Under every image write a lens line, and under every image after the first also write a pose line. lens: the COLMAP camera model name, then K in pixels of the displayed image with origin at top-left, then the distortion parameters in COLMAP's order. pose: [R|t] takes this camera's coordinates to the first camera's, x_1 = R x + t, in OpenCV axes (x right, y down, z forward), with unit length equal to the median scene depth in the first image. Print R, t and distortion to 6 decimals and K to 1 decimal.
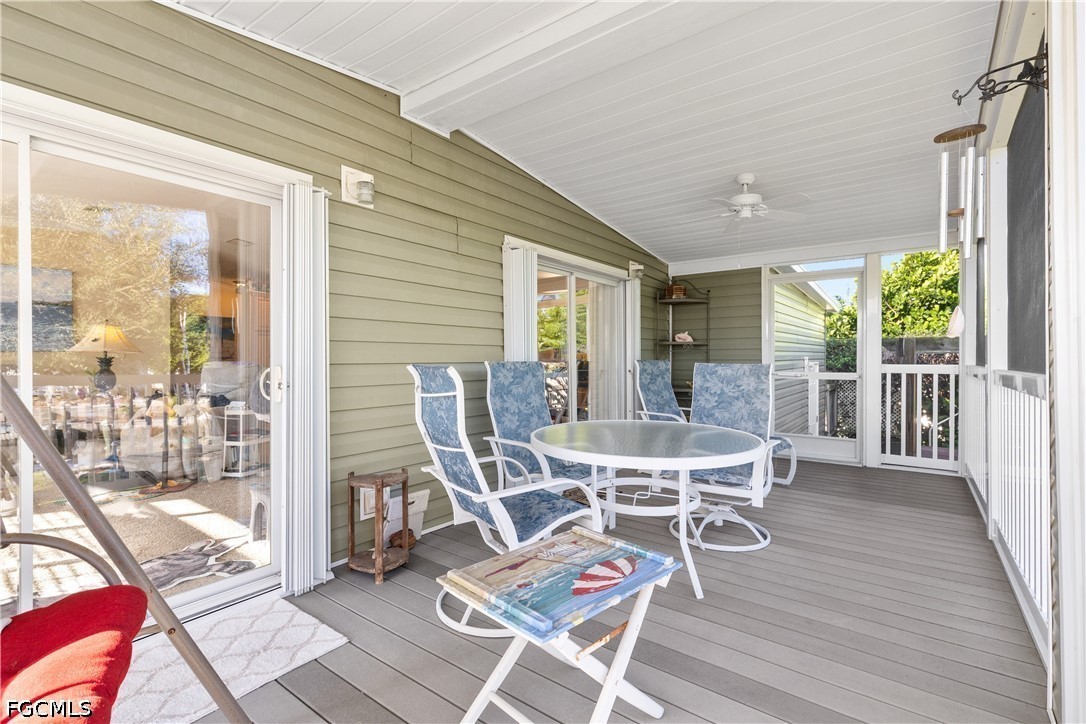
lens RADIAL K [[498.9, 0, 570.4], [0, 498.9, 358.4], [0, 0, 1]] dist [0.001719, 0.000557]
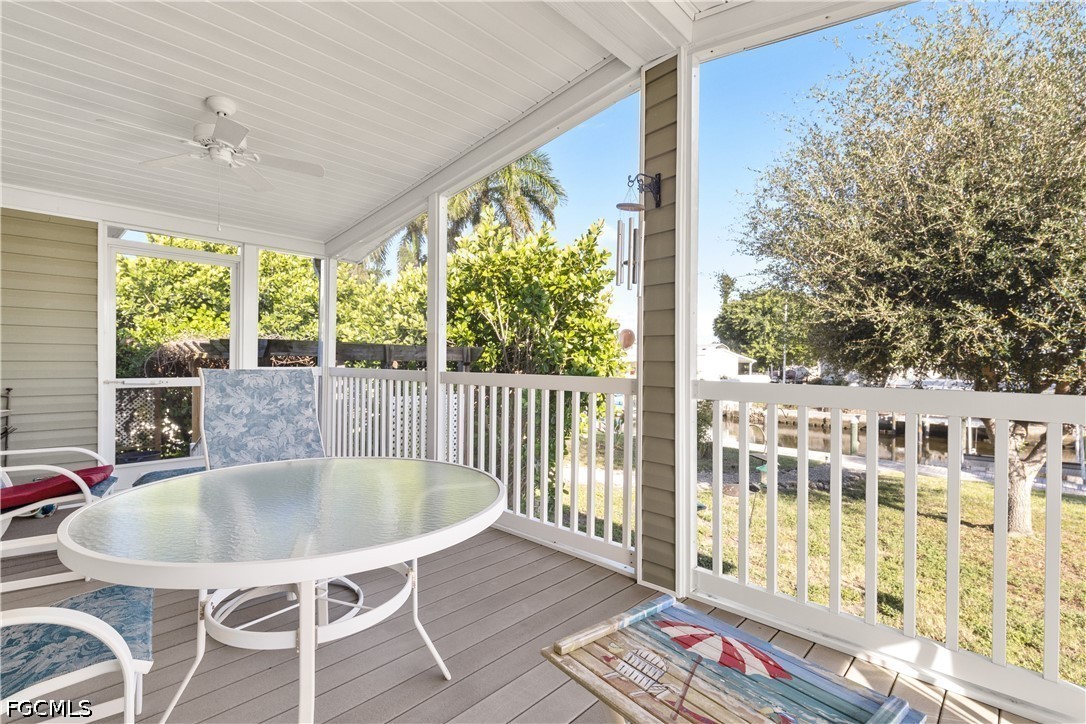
lens RADIAL K [[498.9, 0, 547.4], [0, 498.9, 362.0], [0, 0, 1]] dist [0.001719, 0.000557]
pose [[0.141508, 0.001118, 0.989936, -0.316740], [-0.008989, 0.999960, 0.000155, -0.003395], [-0.989896, -0.008920, 0.141512, 0.497935]]
